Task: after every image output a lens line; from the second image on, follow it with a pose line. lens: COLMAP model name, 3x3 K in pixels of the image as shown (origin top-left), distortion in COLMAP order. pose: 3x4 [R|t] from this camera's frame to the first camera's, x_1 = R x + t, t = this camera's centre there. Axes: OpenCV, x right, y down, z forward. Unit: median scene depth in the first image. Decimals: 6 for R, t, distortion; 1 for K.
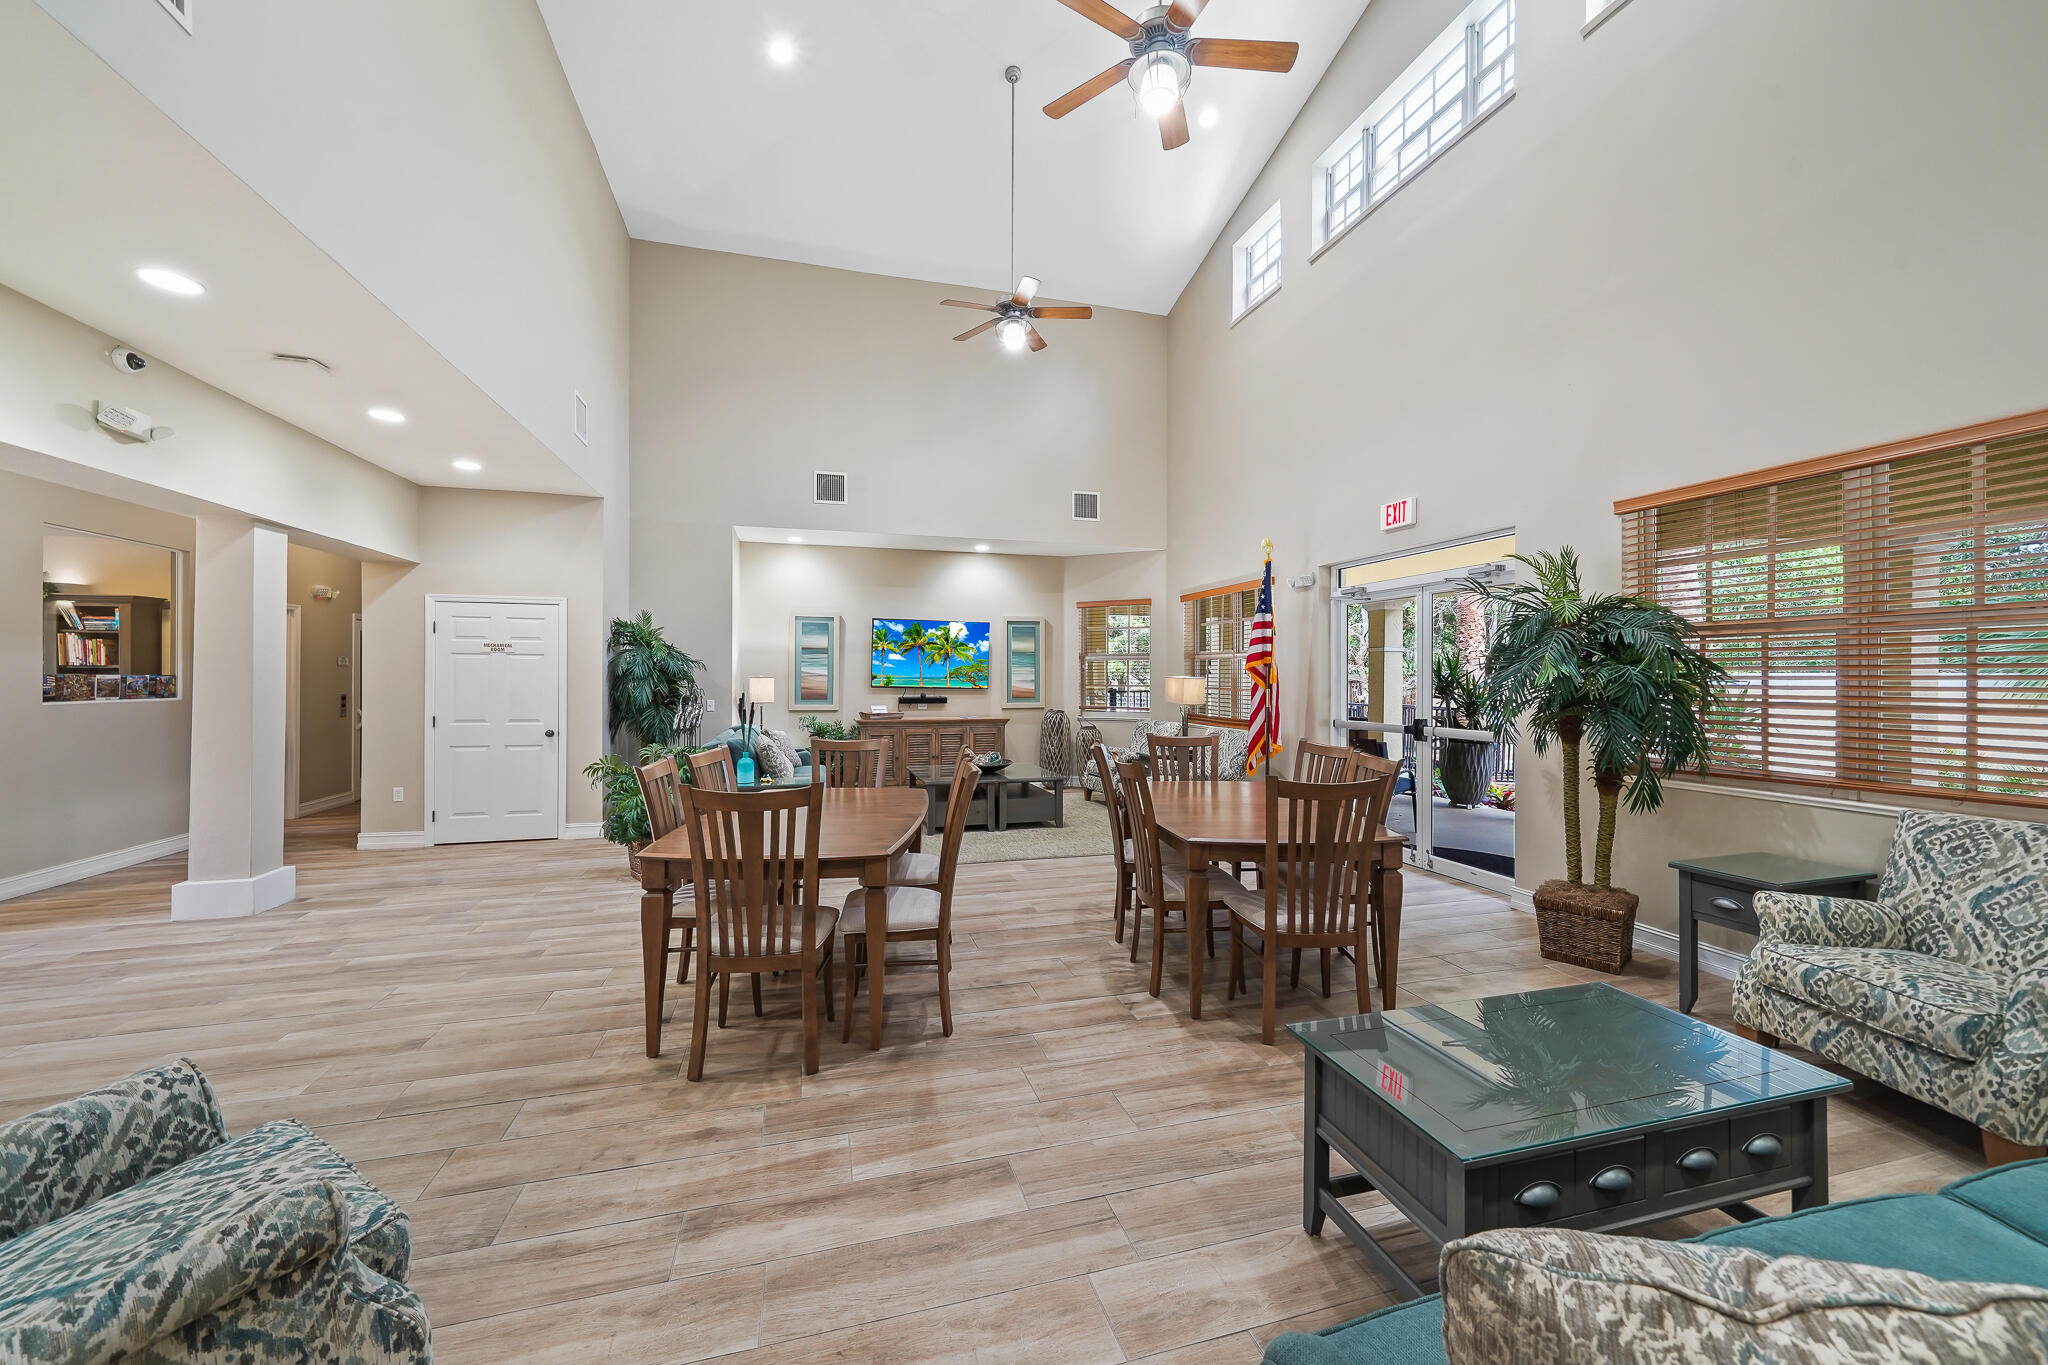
lens RADIAL K [[763.0, 0, 1027.3], [0, 763.0, 667.3], [0, 0, 1]] dist [0.087246, 0.000024]
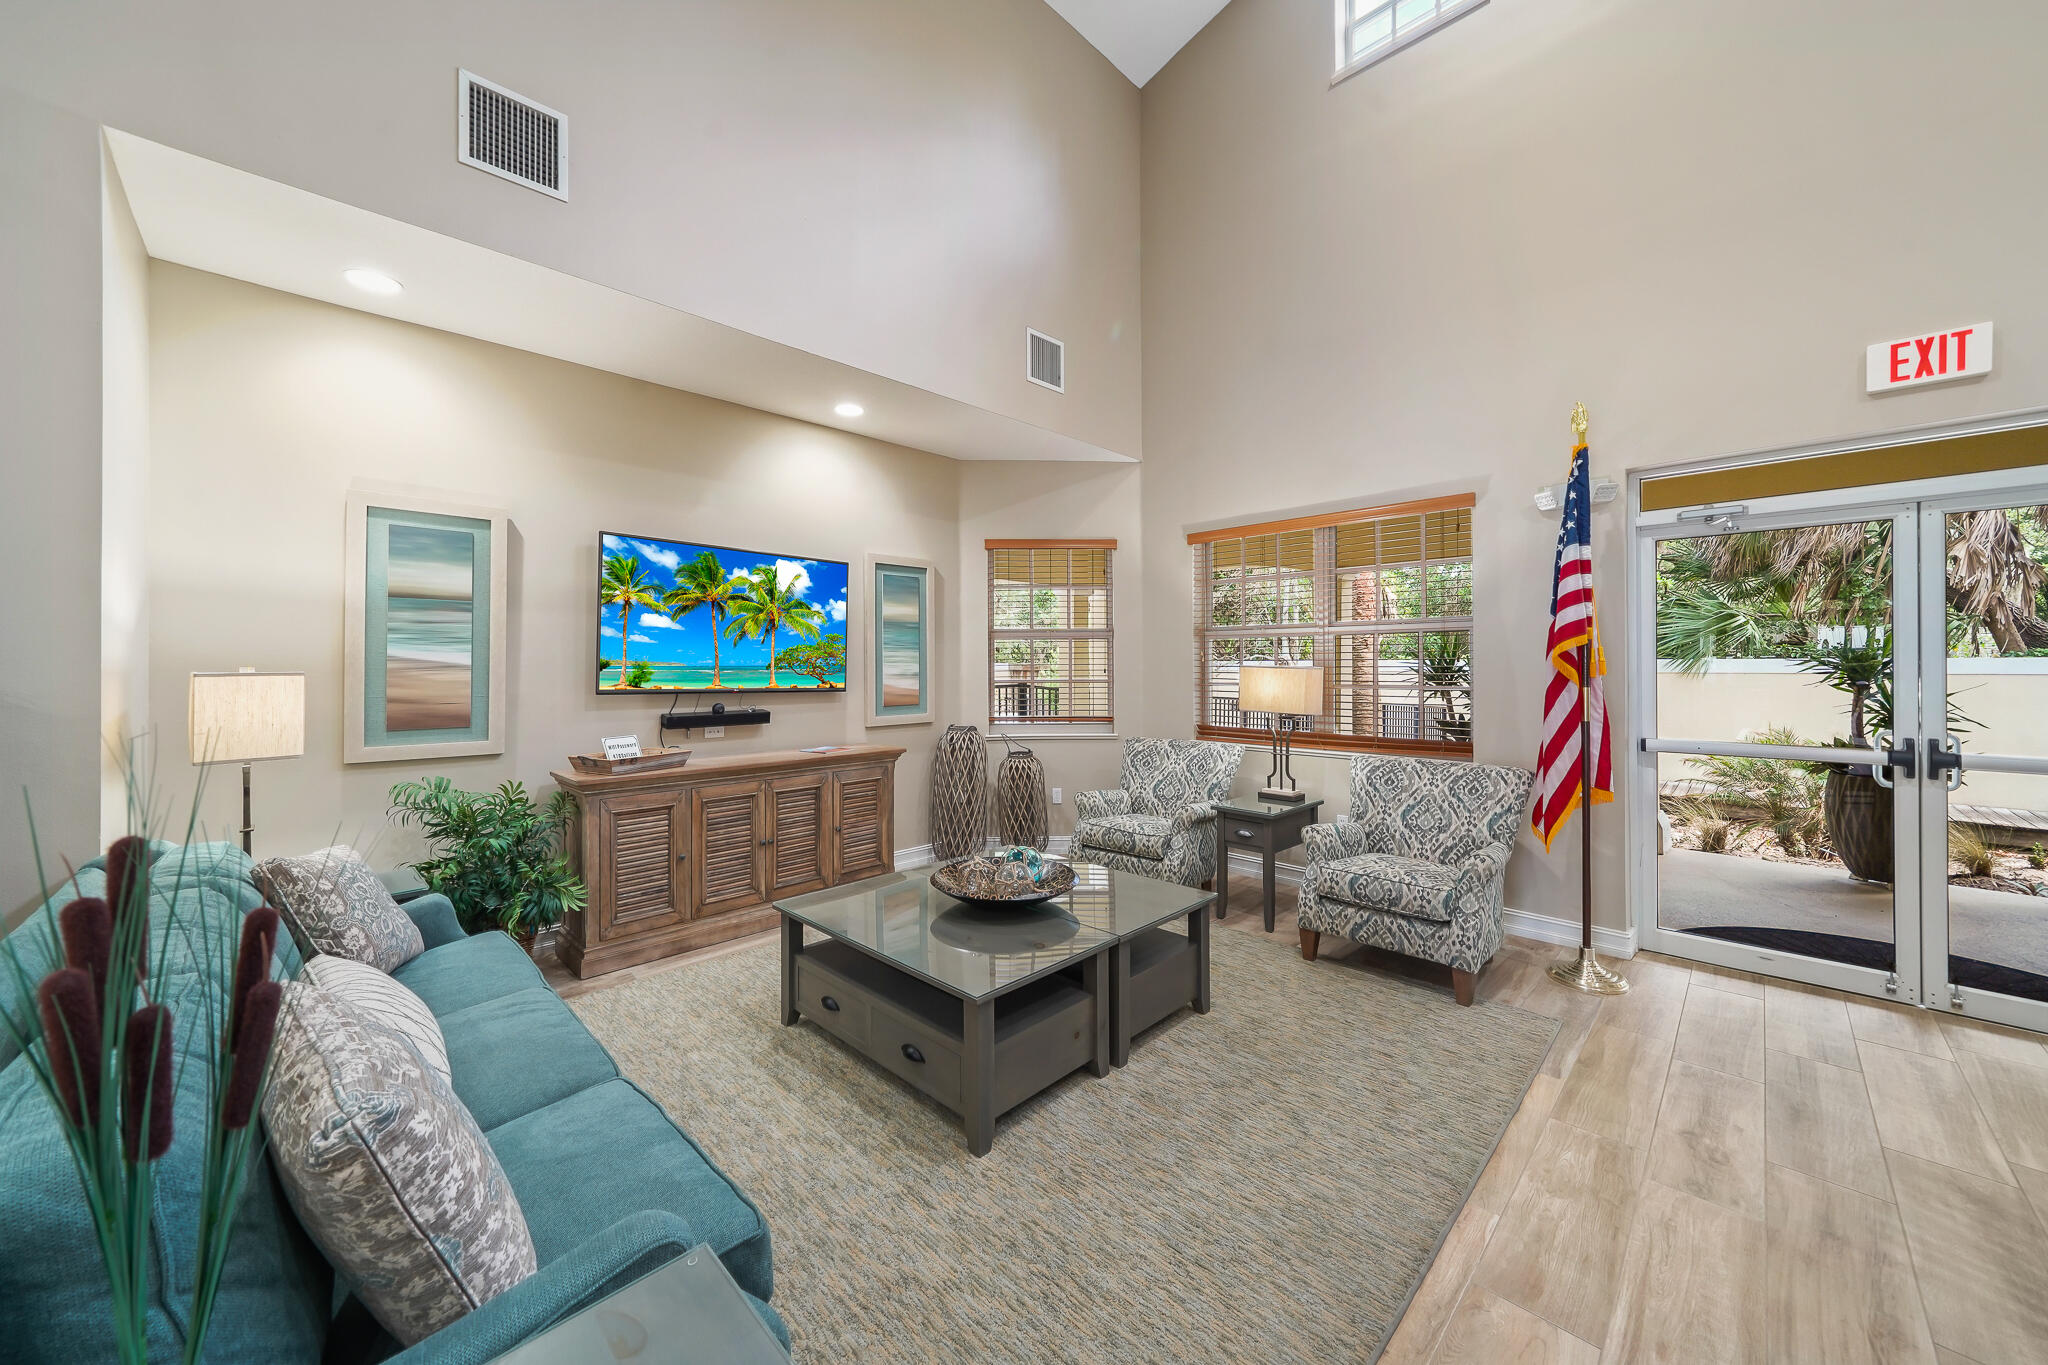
lens RADIAL K [[723.4, 0, 1035.1], [0, 723.4, 660.8], [0, 0, 1]] dist [-0.006057, -0.000017]
pose [[0.873411, -0.003110, 0.486973, -0.185280], [0.000466, 0.999984, 0.005551, 0.005218], [-0.486983, -0.004621, 0.873399, 0.530776]]
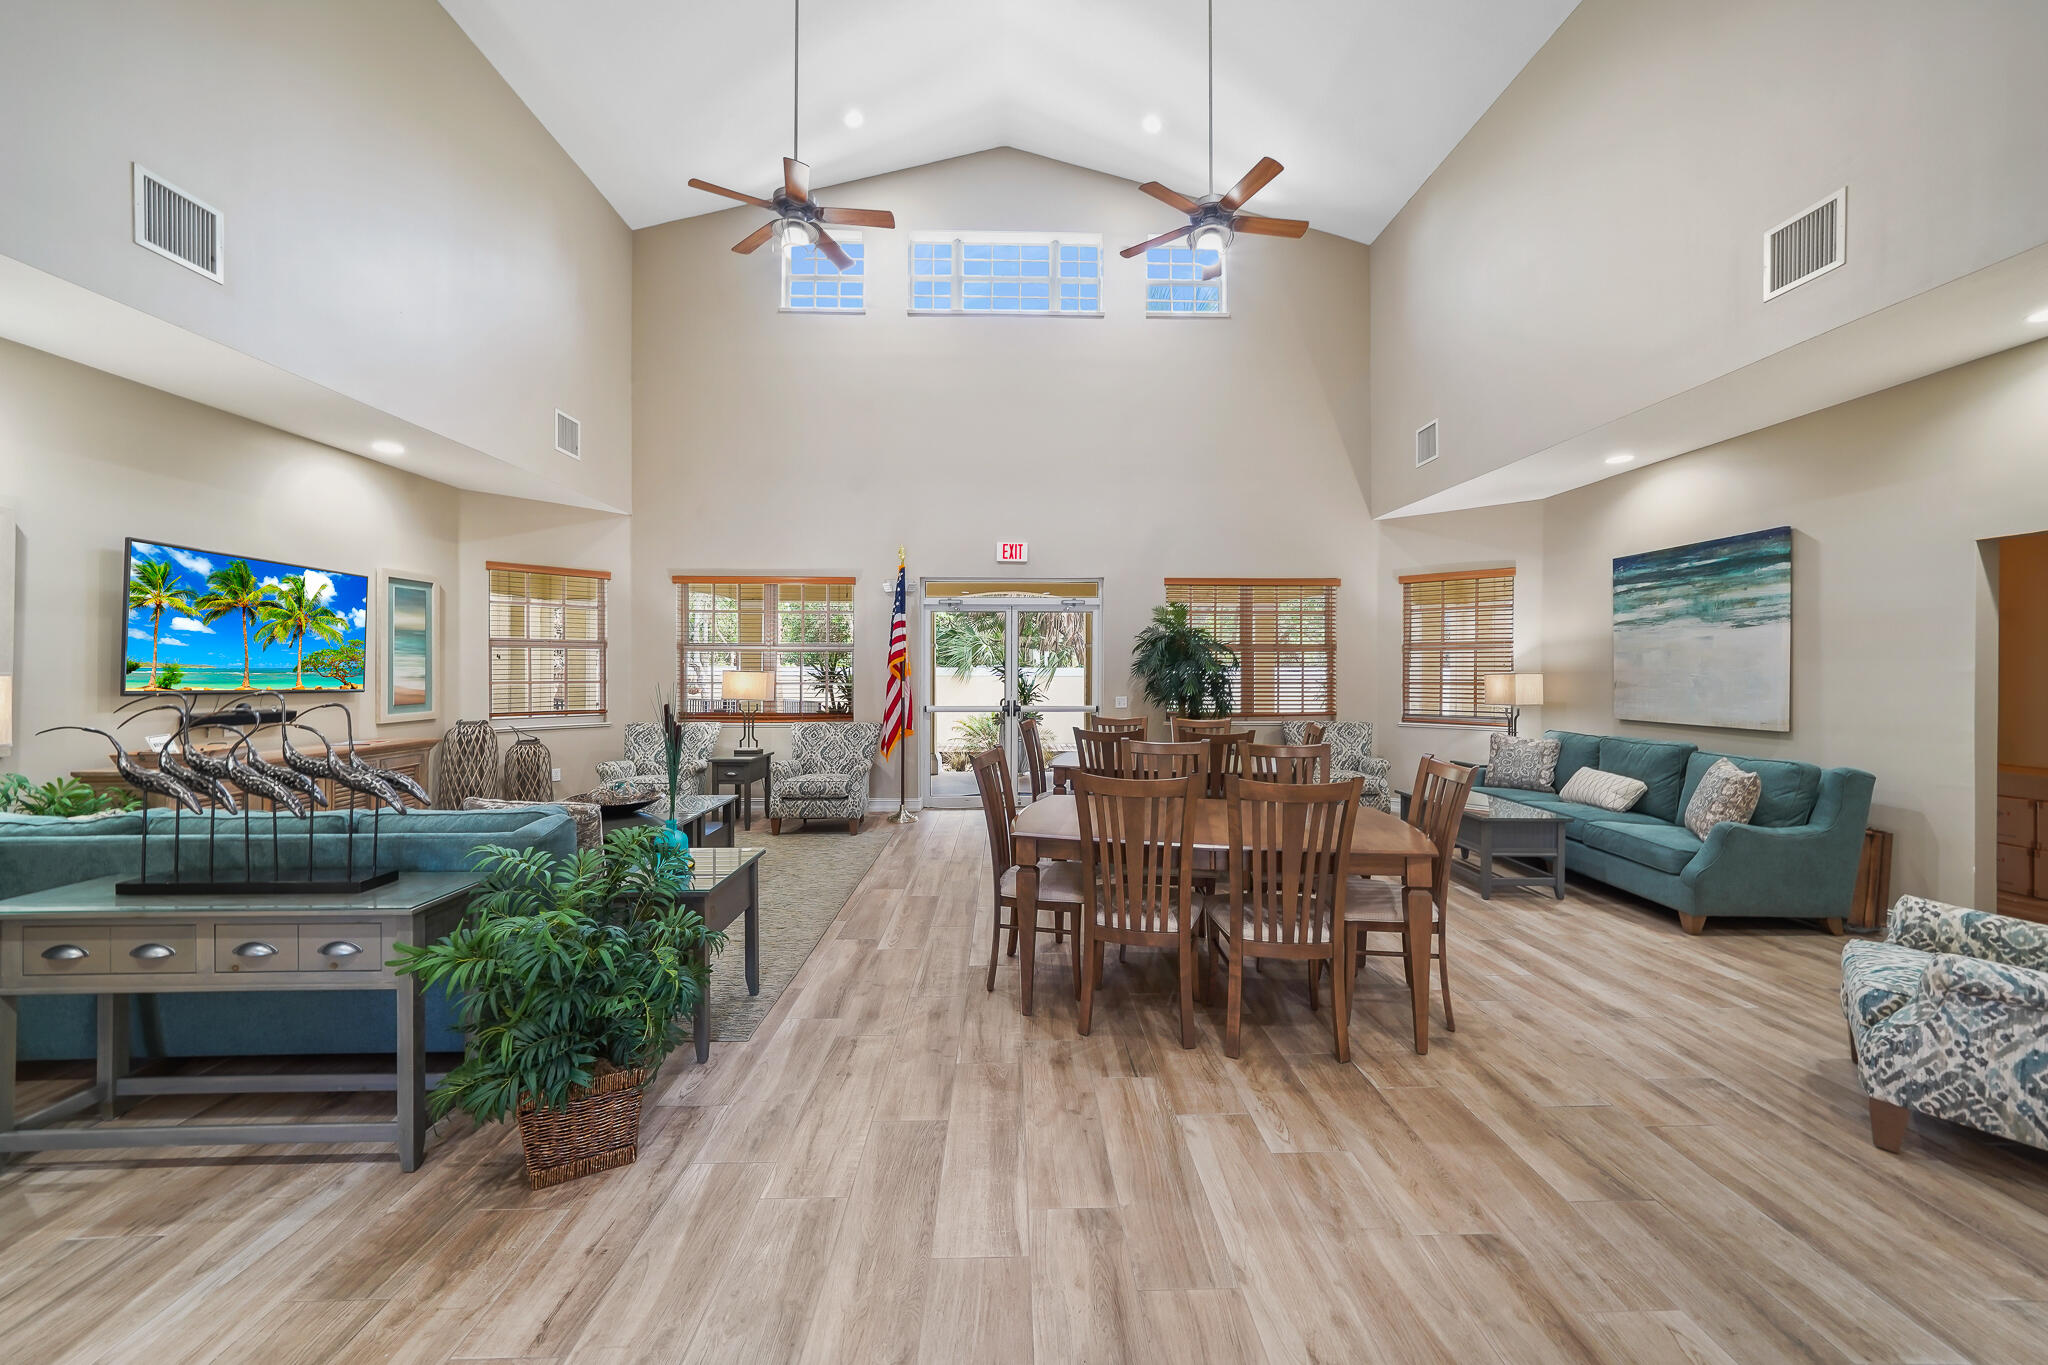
lens RADIAL K [[701.3, 0, 1022.5], [0, 701.3, 673.2], [0, 0, 1]] dist [-0.001235, -0.000076]
pose [[0.243290, -0.006723, 0.969930, -0.459820], [-0.012283, 0.999874, 0.010012, 0.003127], [-0.969876, -0.014349, 0.243177, 0.407705]]
